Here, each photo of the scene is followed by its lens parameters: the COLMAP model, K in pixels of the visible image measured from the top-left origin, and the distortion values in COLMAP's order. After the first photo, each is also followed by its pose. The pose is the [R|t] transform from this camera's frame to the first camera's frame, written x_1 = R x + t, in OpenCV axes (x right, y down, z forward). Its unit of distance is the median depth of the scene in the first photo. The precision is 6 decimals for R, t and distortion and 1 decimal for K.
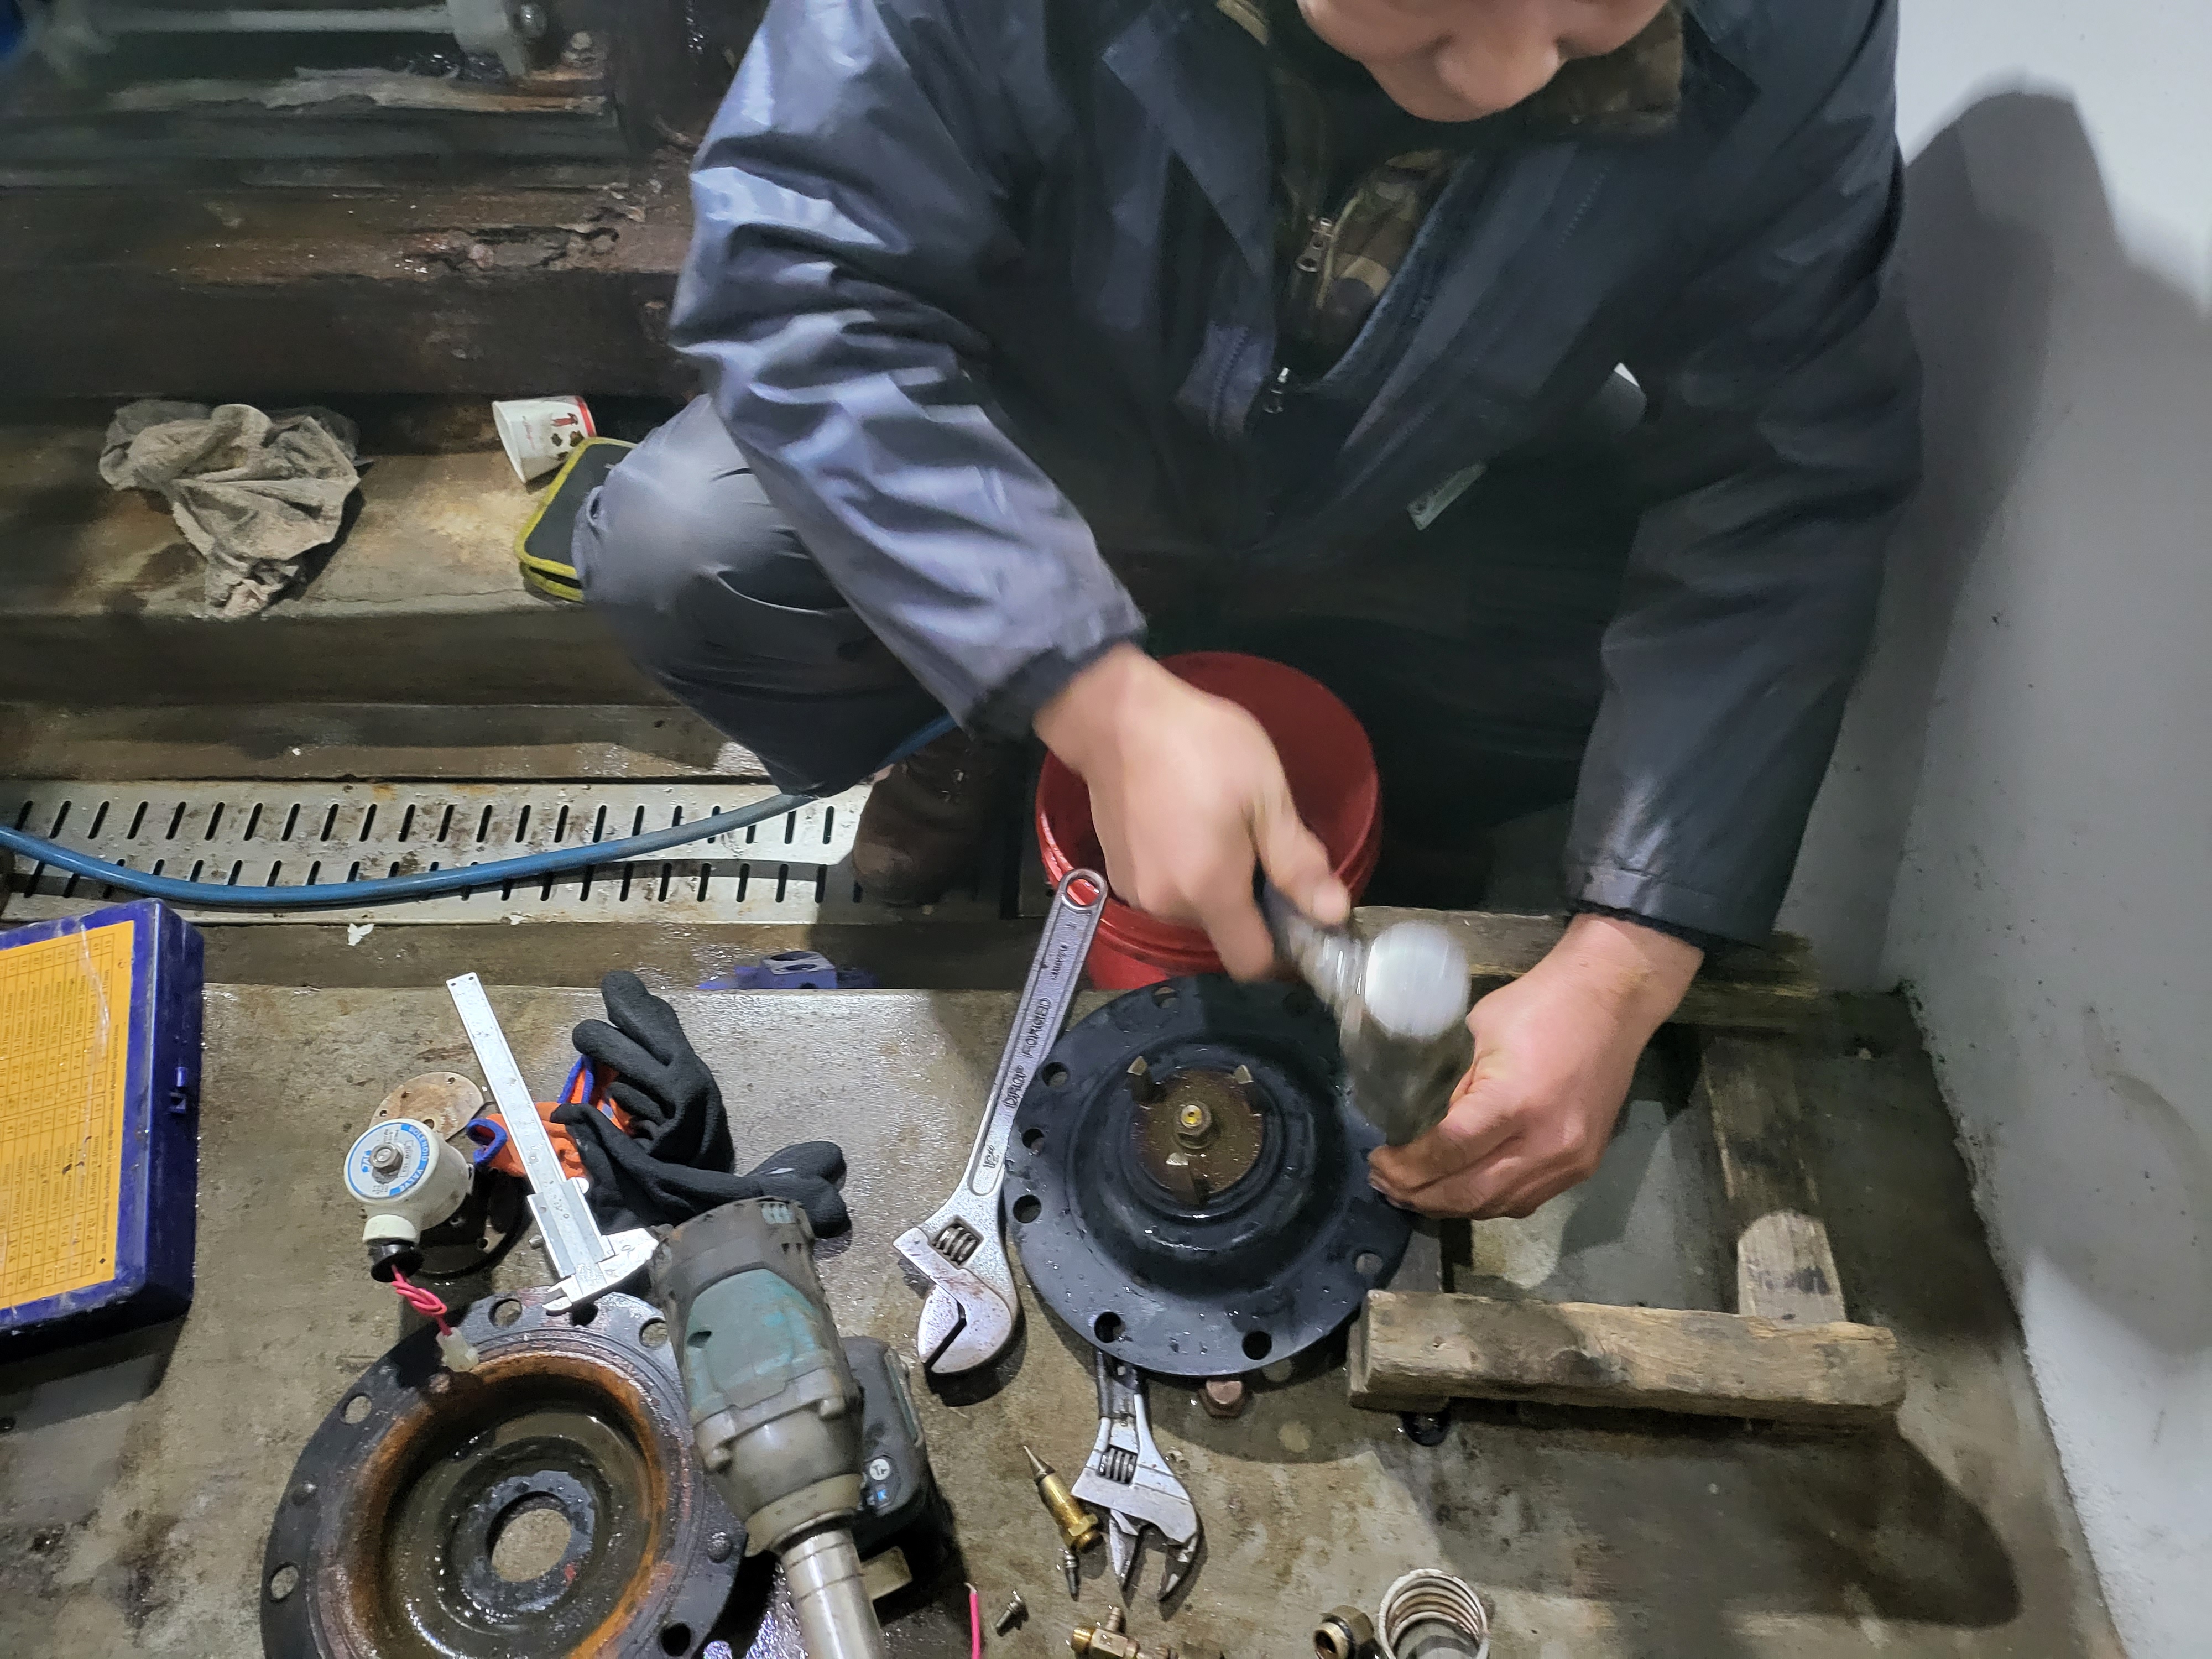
lens RADIAL K [[1543.8, 0, 1106.0], [0, 1543.8, 829.5], [0, 0, 1]] dist [0.047959, -0.075926]
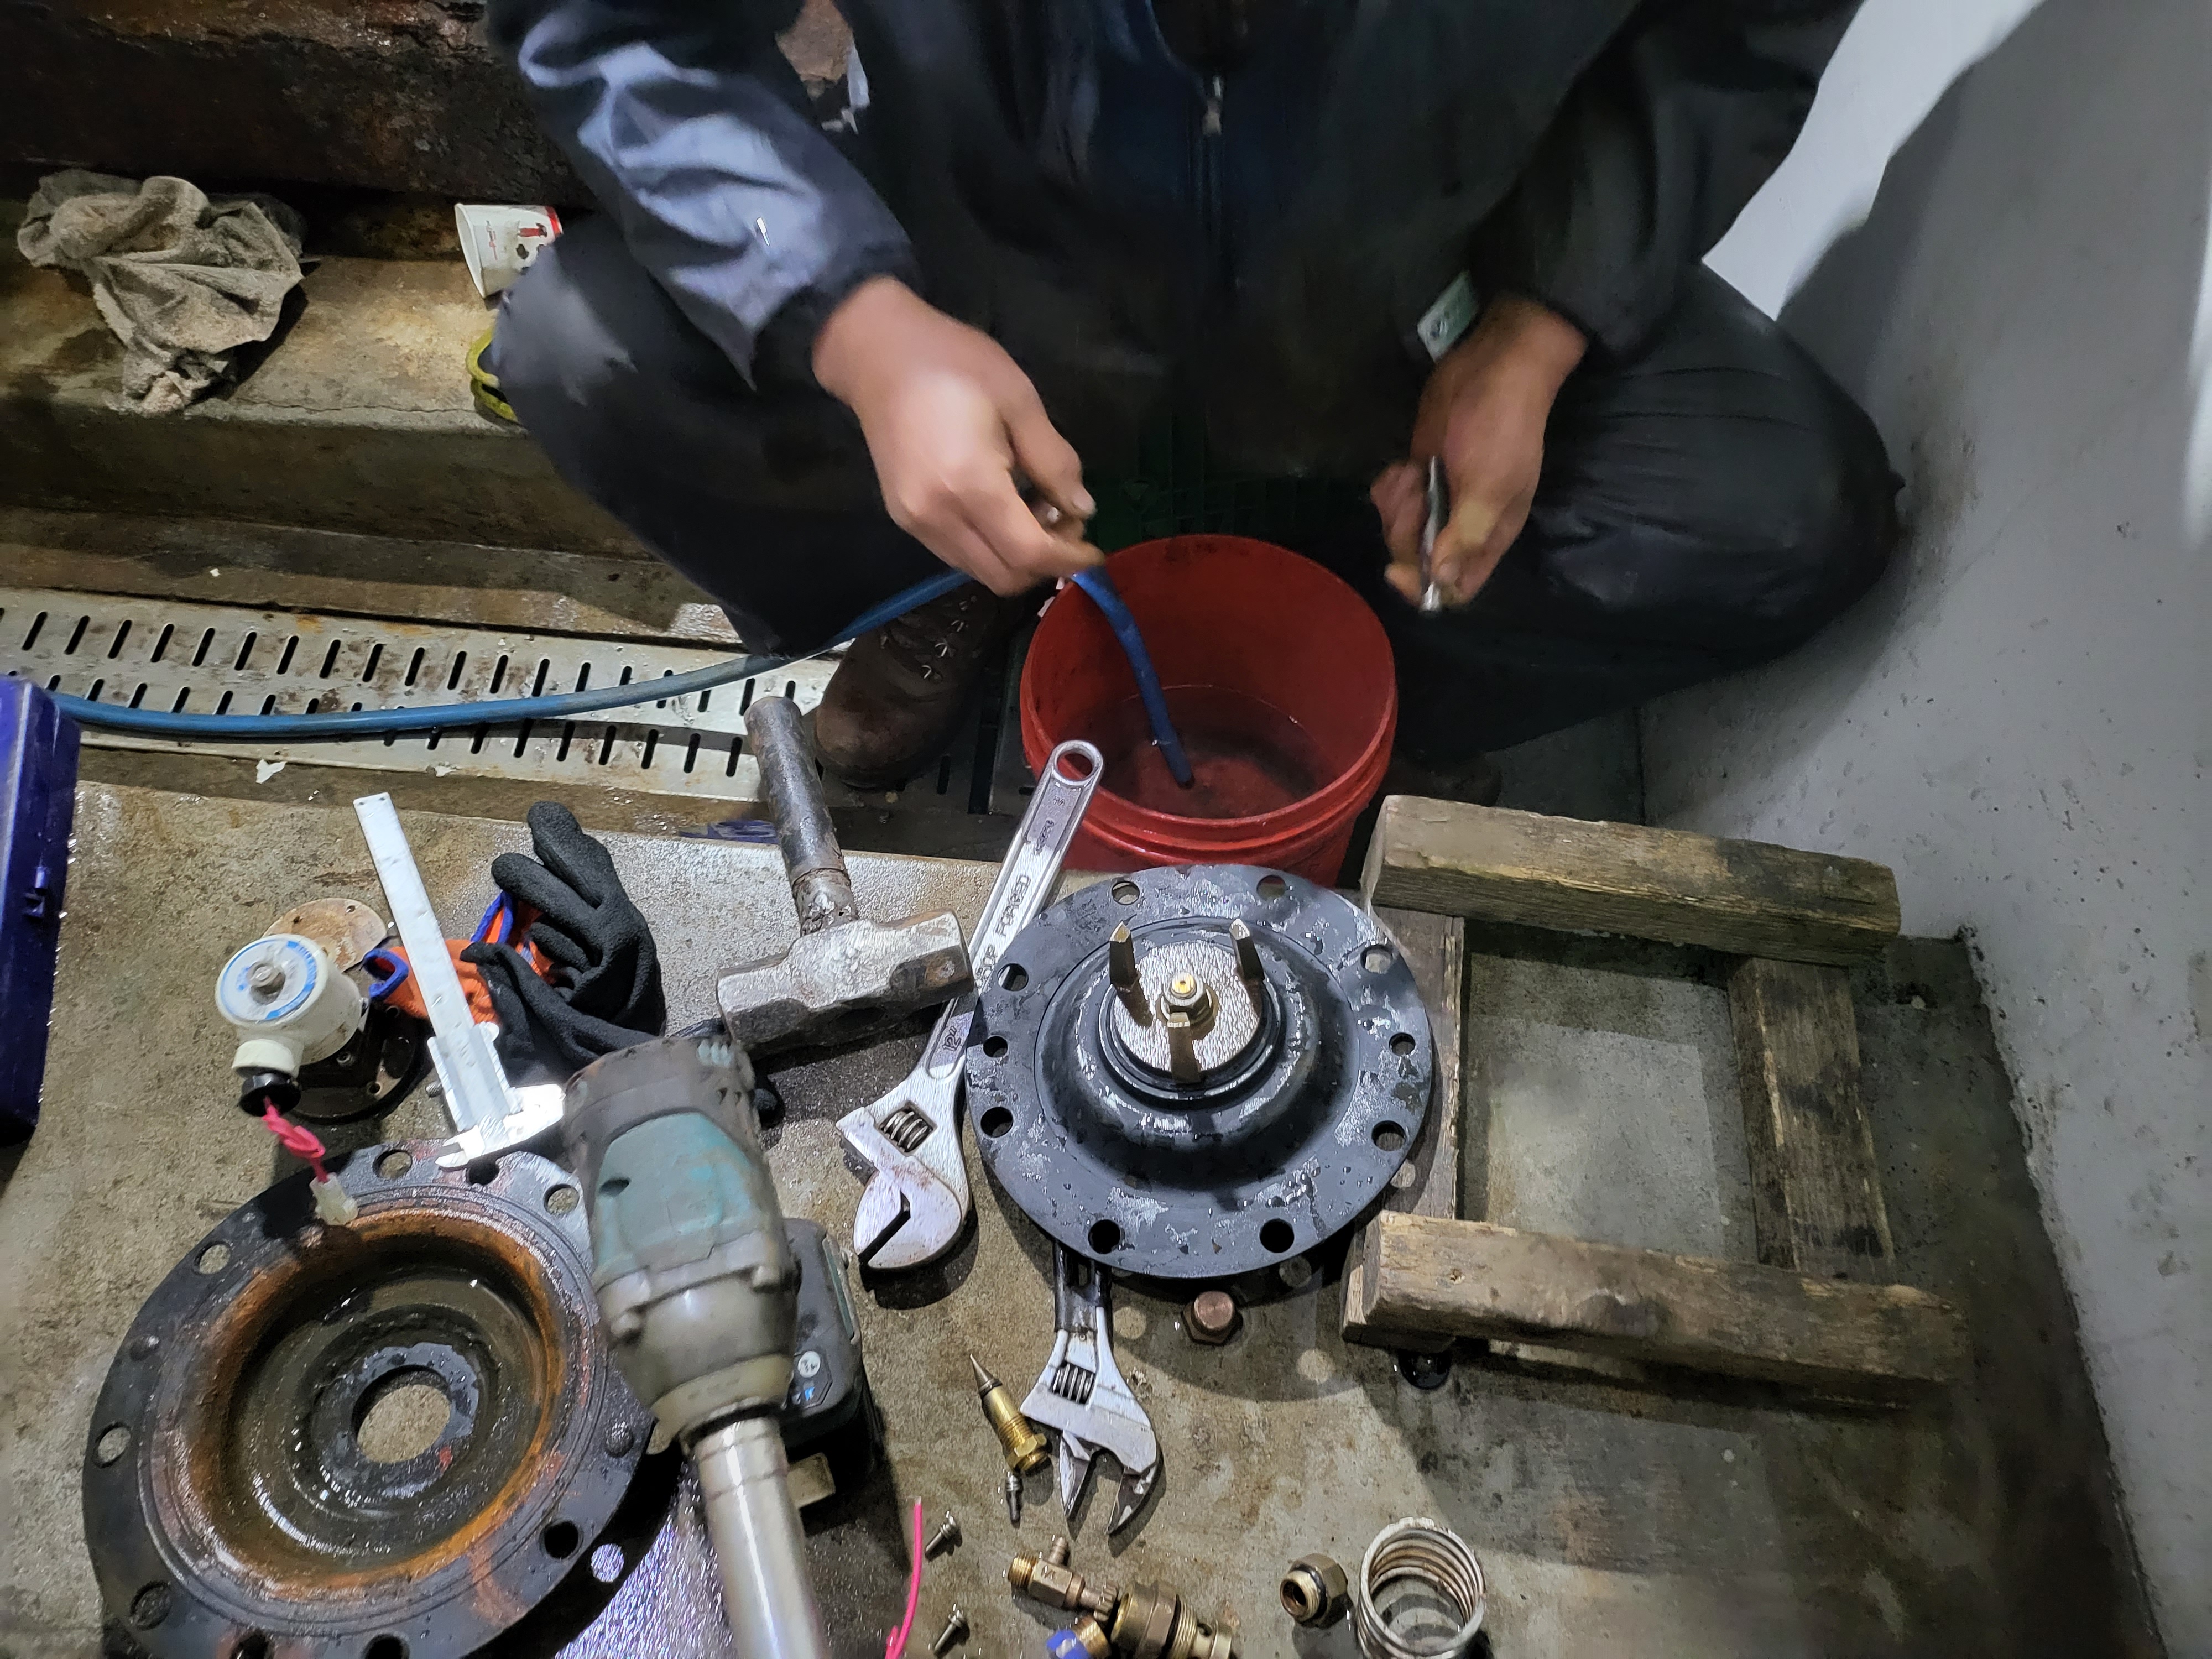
lens RADIAL K [[1583.3, 0, 1106.0], [0, 1583.3, 829.5], [0, 0, 1]] dist [0.039566, -0.059181]
pose [[0.996266, 0.081500, 0.028494, -0.023432], [-0.082537, 0.995888, 0.037351, 0.051814], [-0.025333, -0.039563, 0.998896, 0.090369]]
